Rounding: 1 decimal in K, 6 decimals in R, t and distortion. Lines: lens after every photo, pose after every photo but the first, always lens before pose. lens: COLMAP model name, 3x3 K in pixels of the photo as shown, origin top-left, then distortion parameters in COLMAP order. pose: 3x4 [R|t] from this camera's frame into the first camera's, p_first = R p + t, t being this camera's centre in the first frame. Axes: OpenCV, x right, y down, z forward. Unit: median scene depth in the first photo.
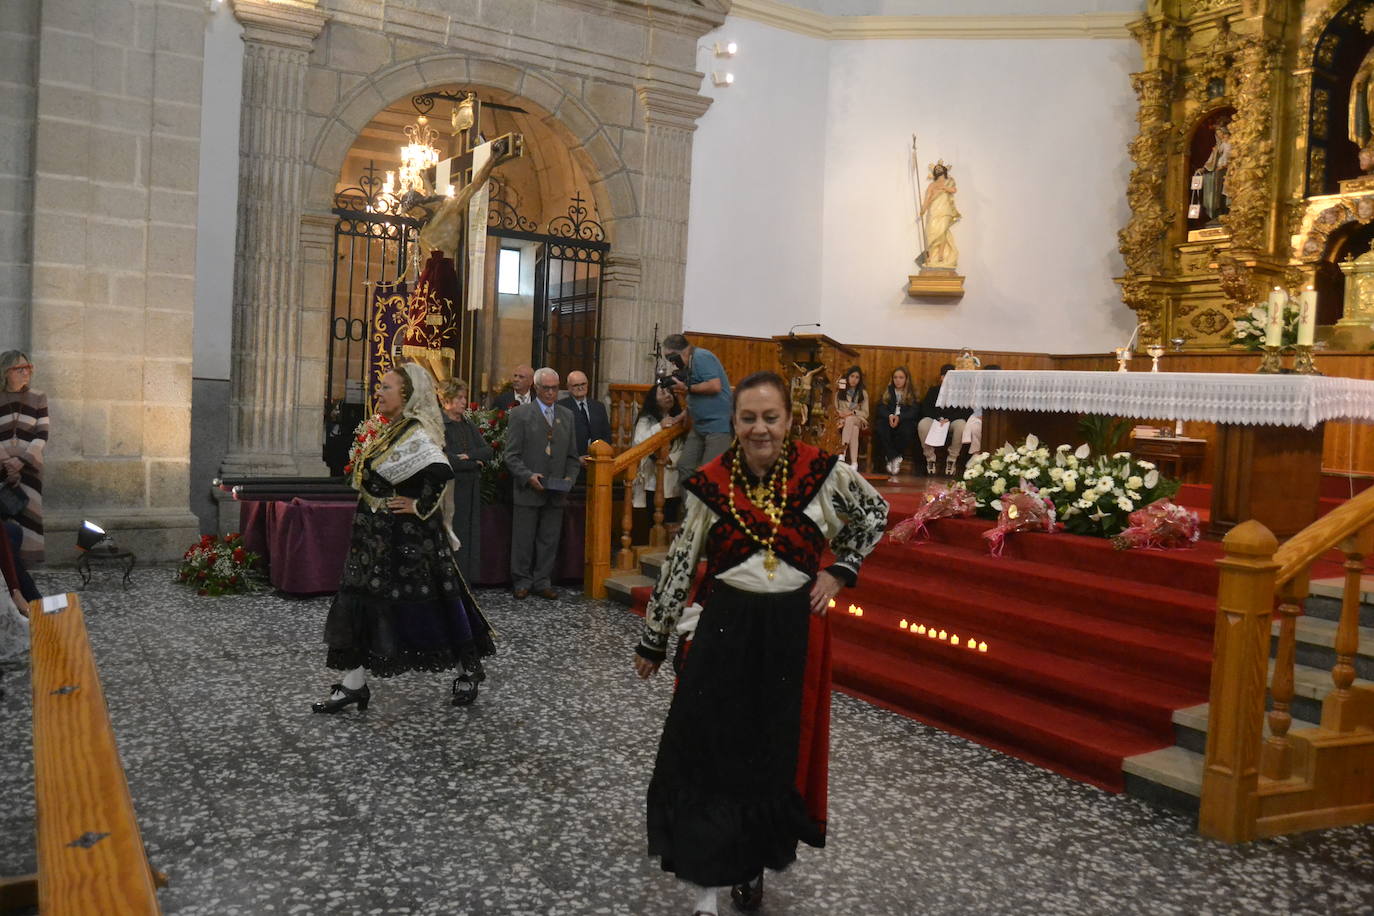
lens RADIAL K [[1097.7, 0, 689.8], [0, 1097.7, 473.4], [0, 0, 1]] dist [-0.095097, 0.039377]
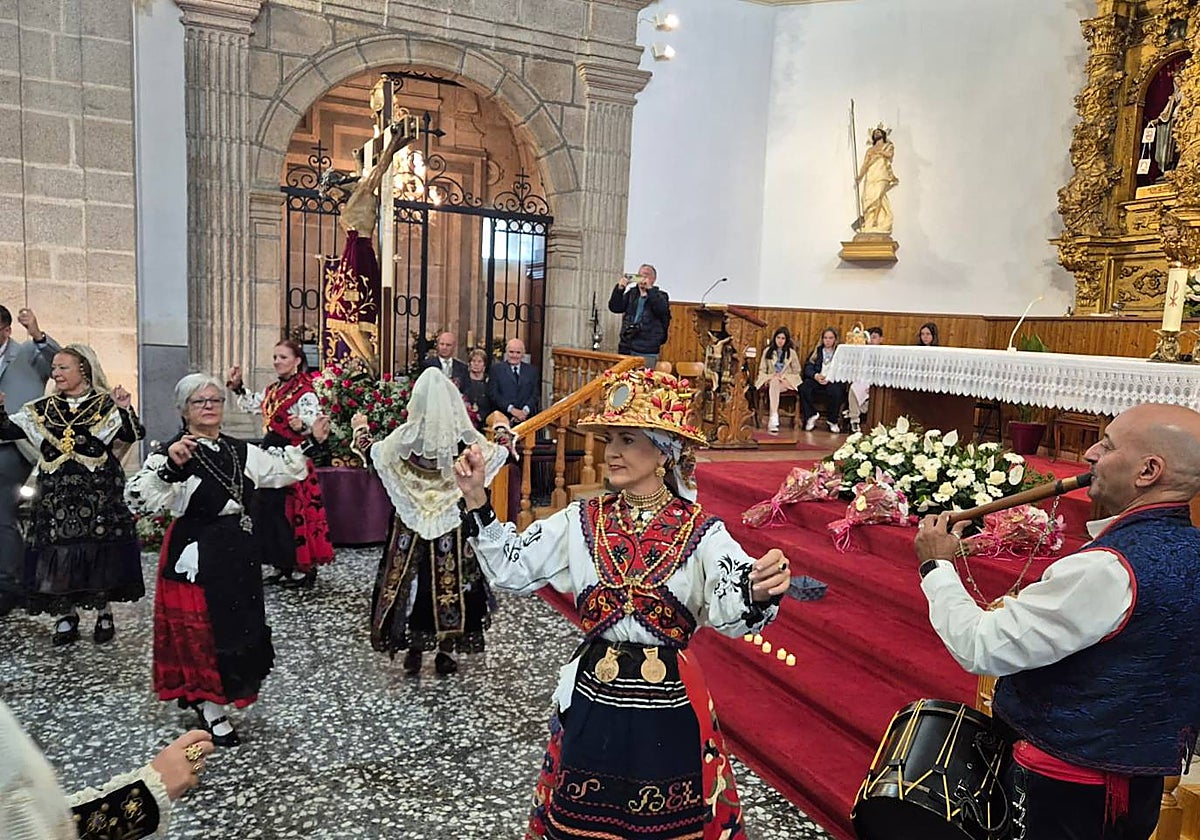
lens RADIAL K [[909.4, 0, 612.8], [0, 909.4, 444.4], [0, 0, 1]] dist [0.082752, -0.078556]
pose [[0.991162, 0.017949, -0.131441, 0.129732], [-0.010704, 0.998394, 0.055623, -0.042909], [0.132228, -0.053725, 0.989762, 0.117002]]
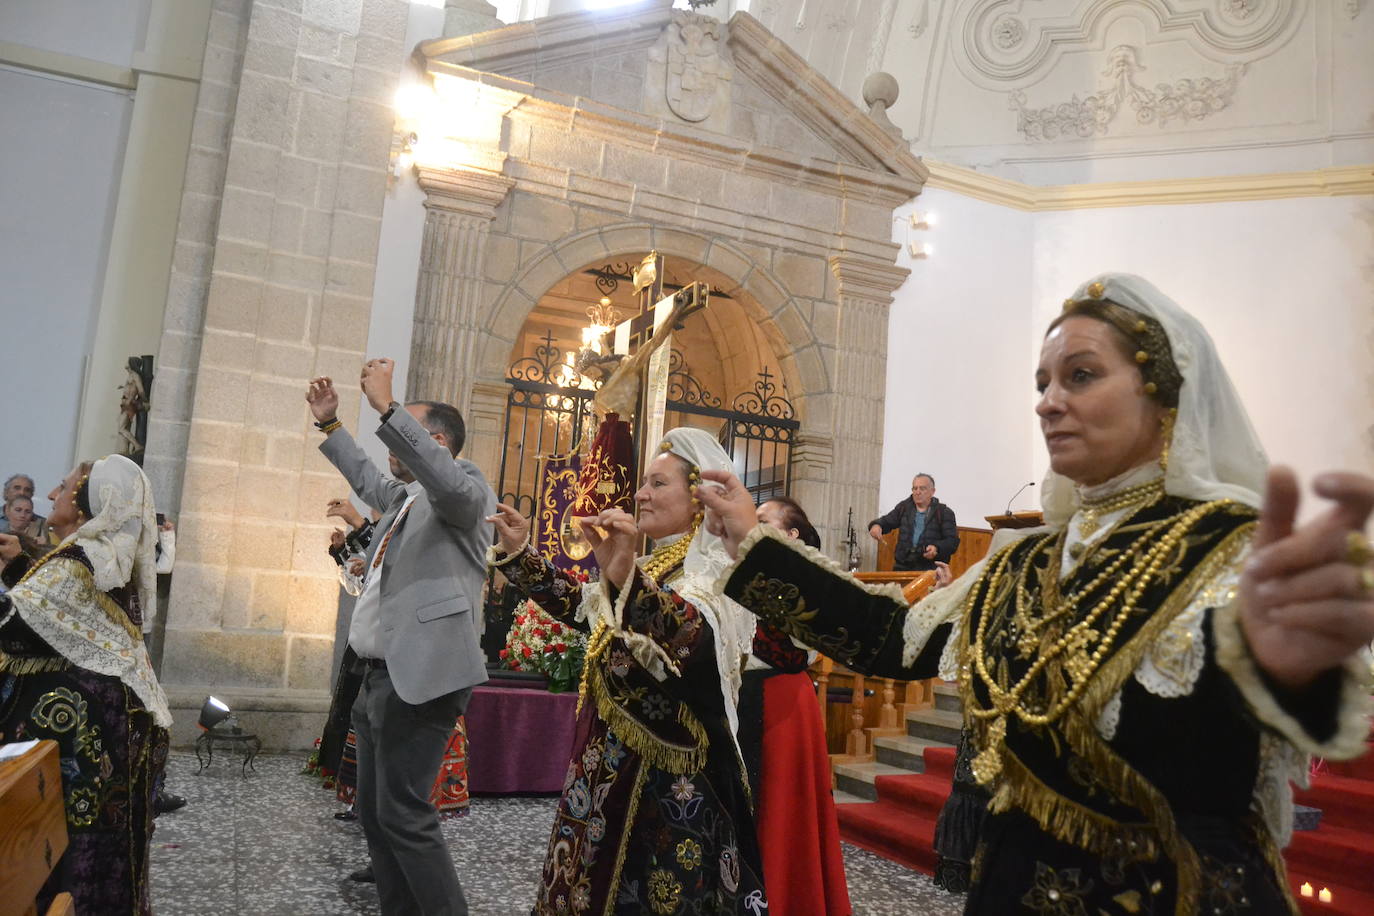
lens RADIAL K [[1097.7, 0, 696.8], [0, 1097.7, 467.2], [0, 0, 1]] dist [-0.095097, 0.039377]
pose [[0.987968, -0.002070, -0.154646, -0.018814], [-0.030063, 0.978268, -0.205155, 0.023100], [0.151709, 0.207336, 0.966435, 0.121714]]
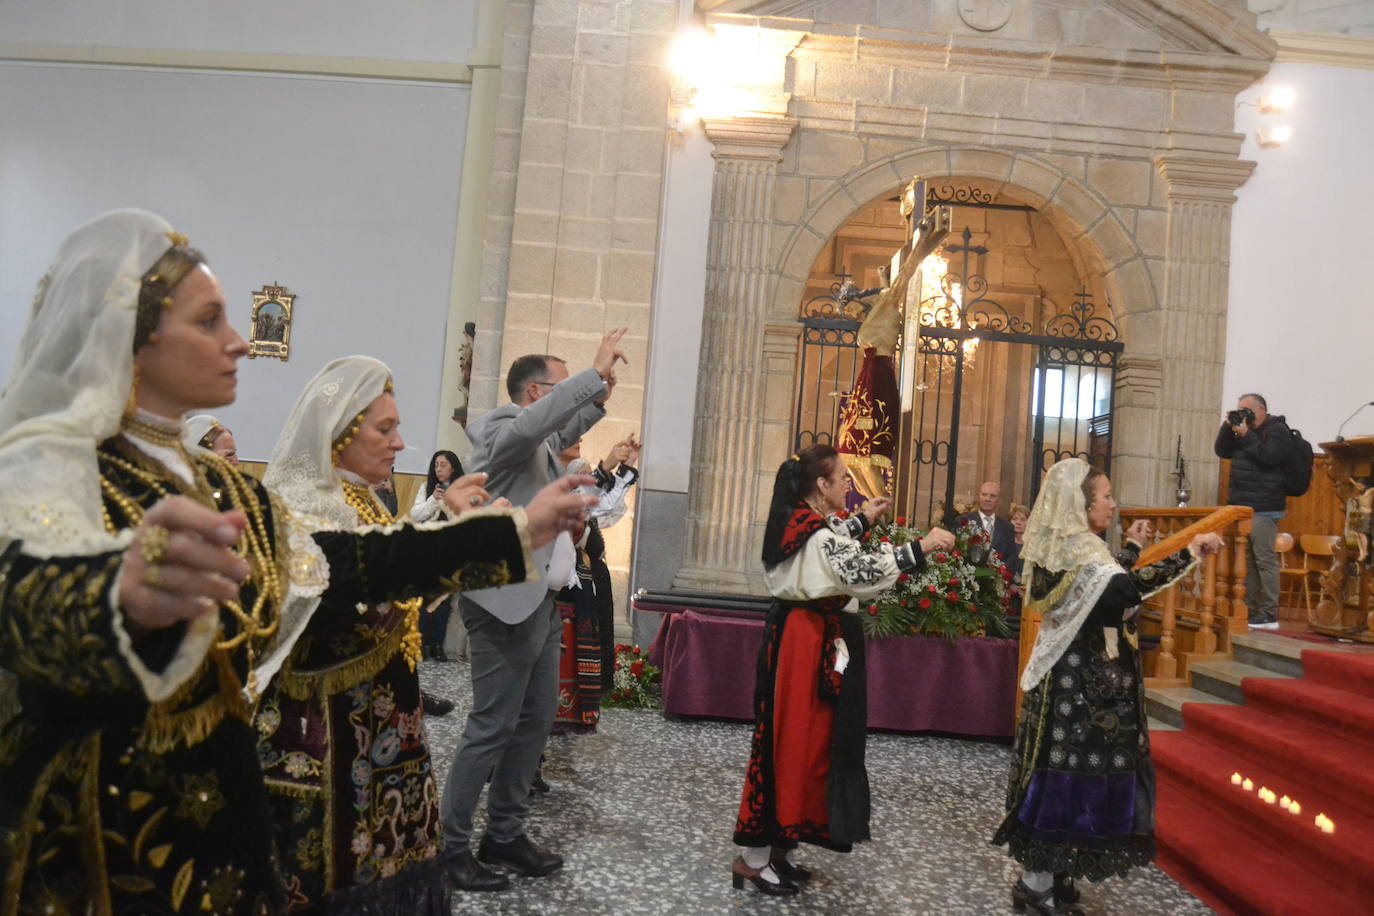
lens RADIAL K [[1097.7, 0, 697.5], [0, 1097.7, 471.9], [0, 0, 1]] dist [-0.095097, 0.039377]
pose [[0.838708, -0.006149, -0.544546, 0.125422], [-0.070981, 0.990172, -0.120505, 0.014313], [0.539935, 0.139720, 0.830029, 0.170282]]
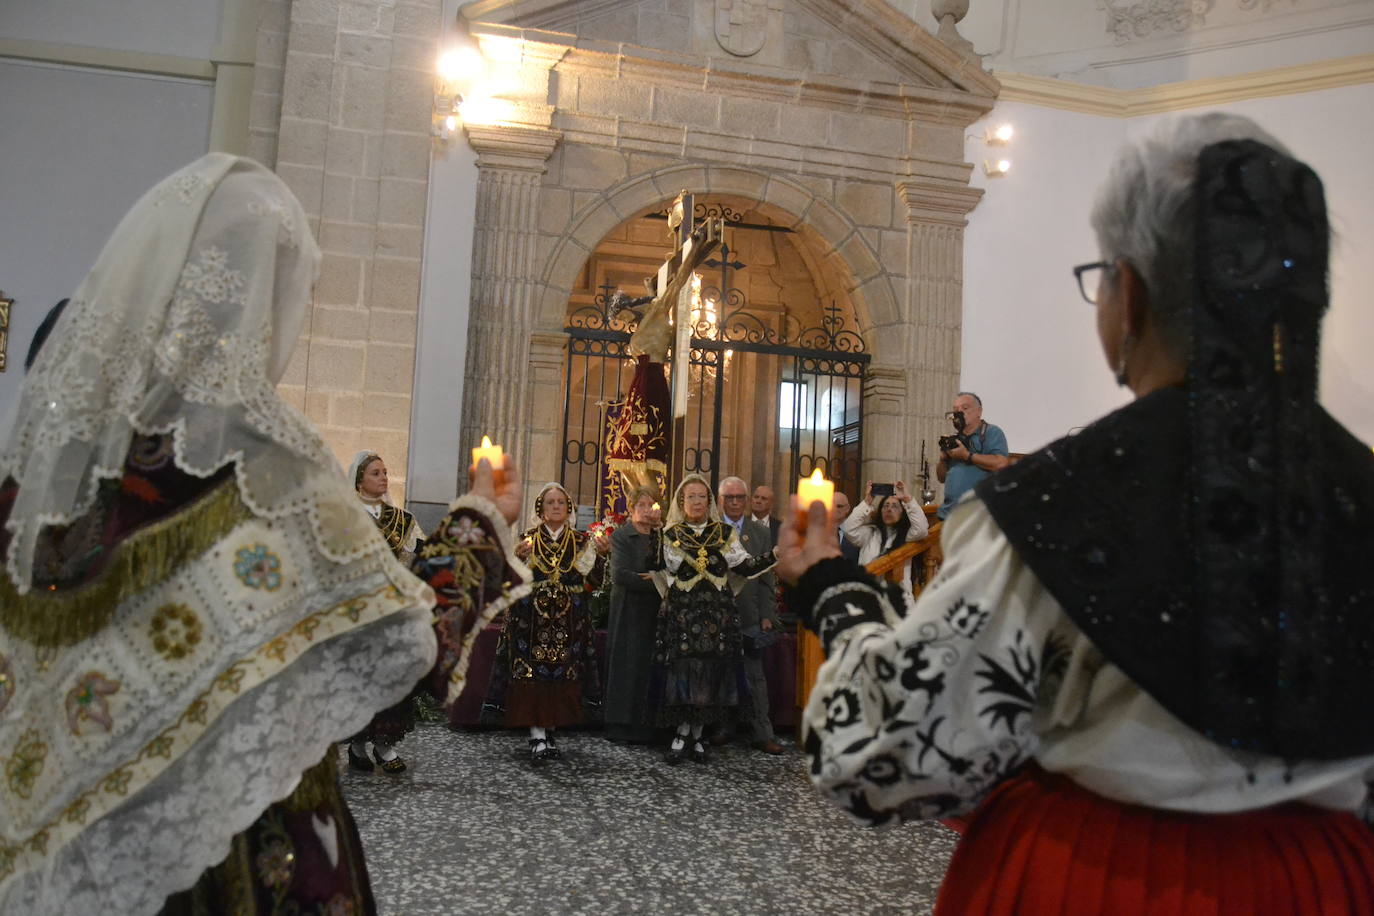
lens RADIAL K [[1097.7, 0, 689.1], [0, 1097.7, 470.7], [0, 0, 1]] dist [-0.095097, 0.039377]
pose [[0.943044, -0.032797, -0.331047, 0.096604], [-0.019566, 0.987938, -0.153612, 0.030028], [0.332091, 0.151340, 0.931027, 0.150759]]
